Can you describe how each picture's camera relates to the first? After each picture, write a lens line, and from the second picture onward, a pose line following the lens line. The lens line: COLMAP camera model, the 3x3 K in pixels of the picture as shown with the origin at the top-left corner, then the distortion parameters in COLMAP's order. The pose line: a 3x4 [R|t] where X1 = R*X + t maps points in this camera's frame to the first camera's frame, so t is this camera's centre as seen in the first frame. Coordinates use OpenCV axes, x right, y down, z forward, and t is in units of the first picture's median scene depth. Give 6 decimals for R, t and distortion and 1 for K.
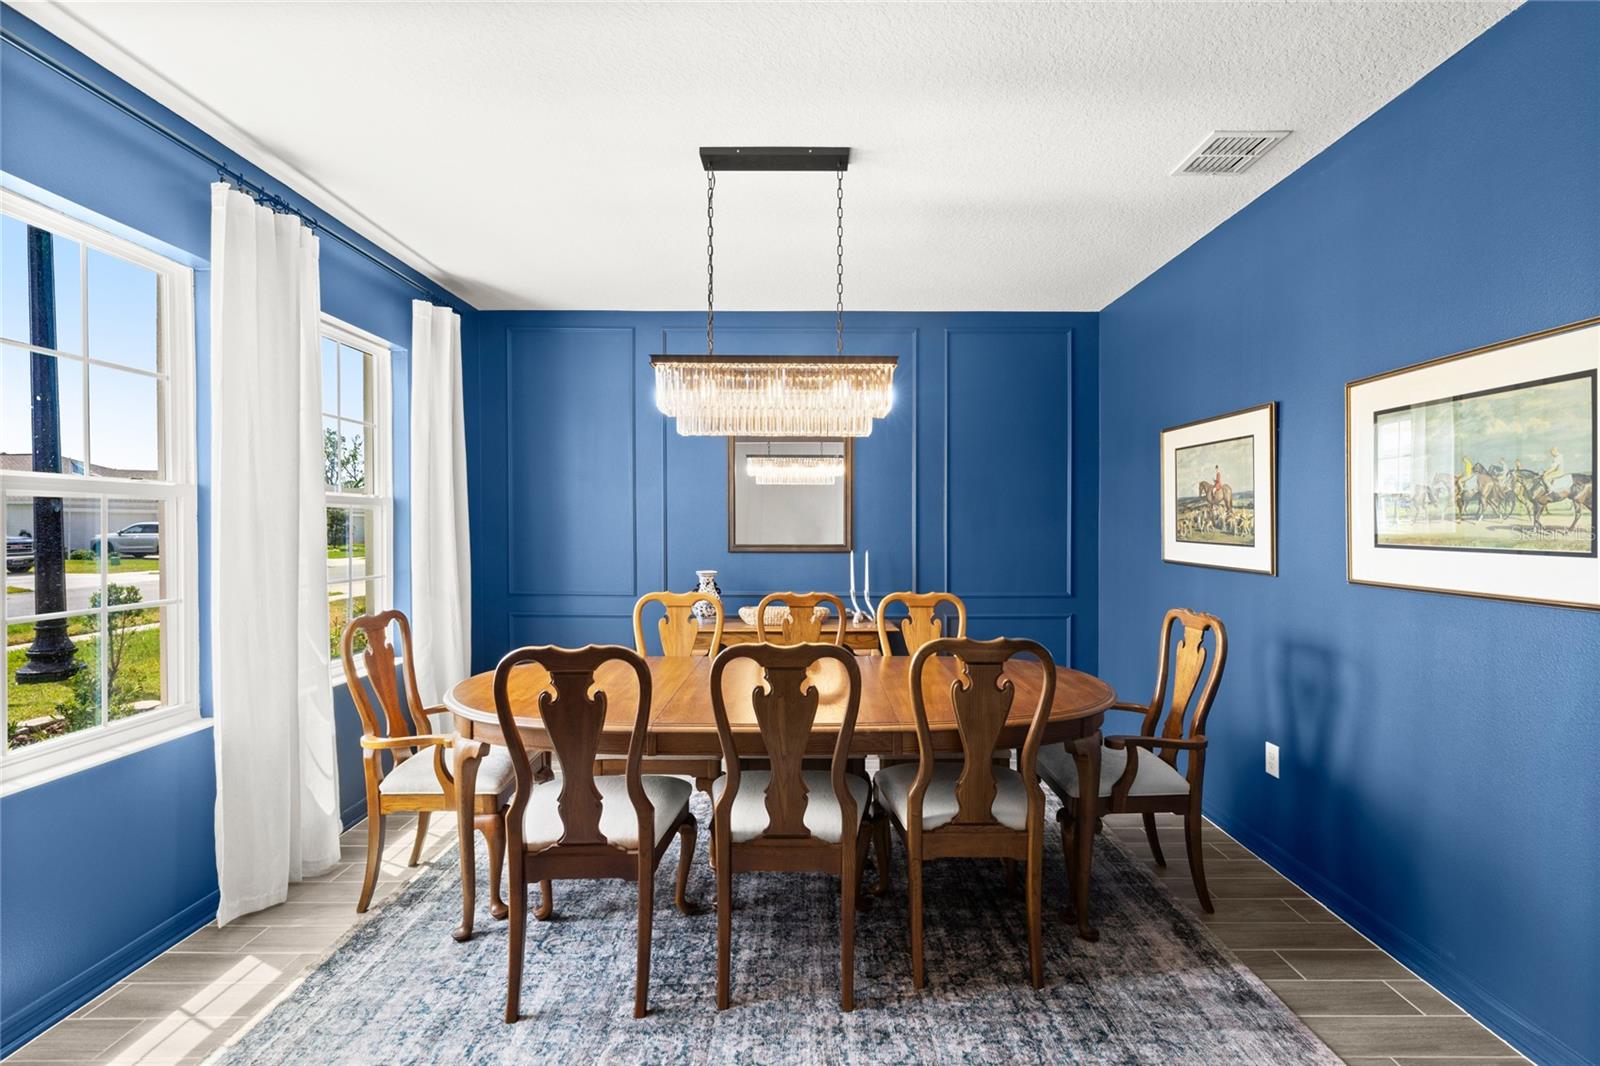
lens RADIAL K [[722.9, 0, 804.6], [0, 722.9, 529.6], [0, 0, 1]] dist [-0.001214, -0.000388]
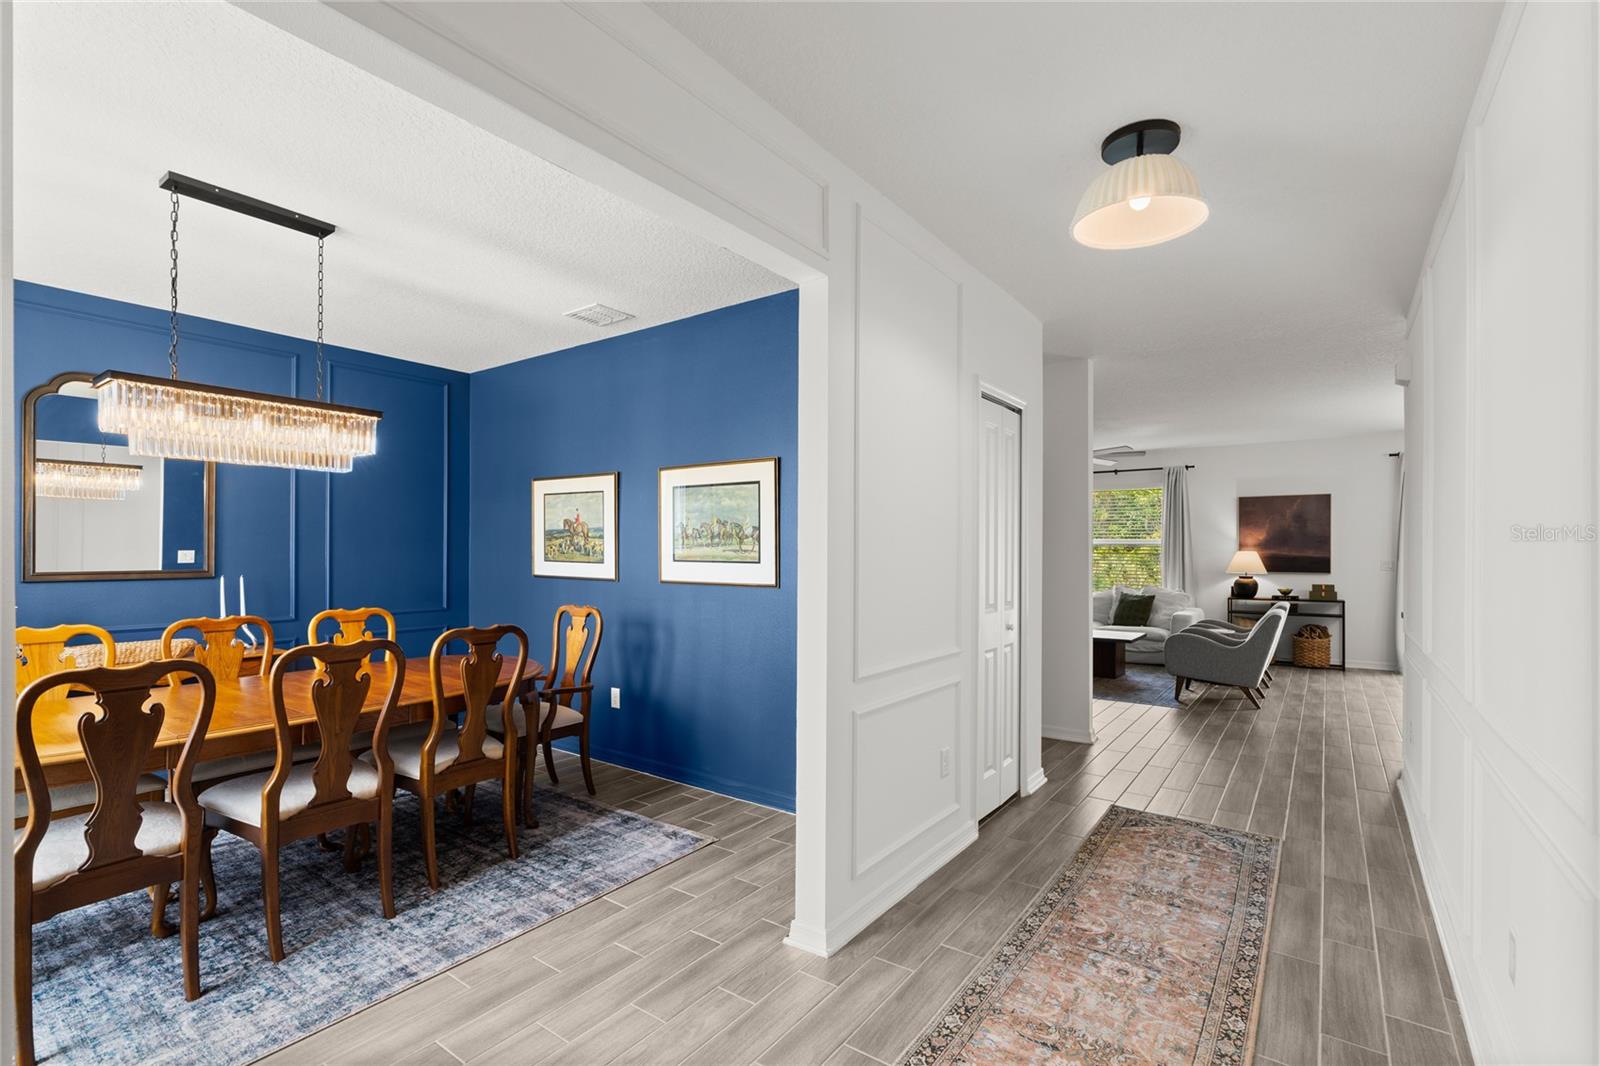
lens RADIAL K [[722.0, 0, 808.9], [0, 722.0, 530.9], [0, 0, 1]] dist [0.001810, 0.000398]
pose [[0.583086, 0.022723, 0.812093, -0.462914], [0.003944, 0.999518, -0.030799, 0.004597], [-0.812401, 0.021162, 0.582715, -0.316146]]
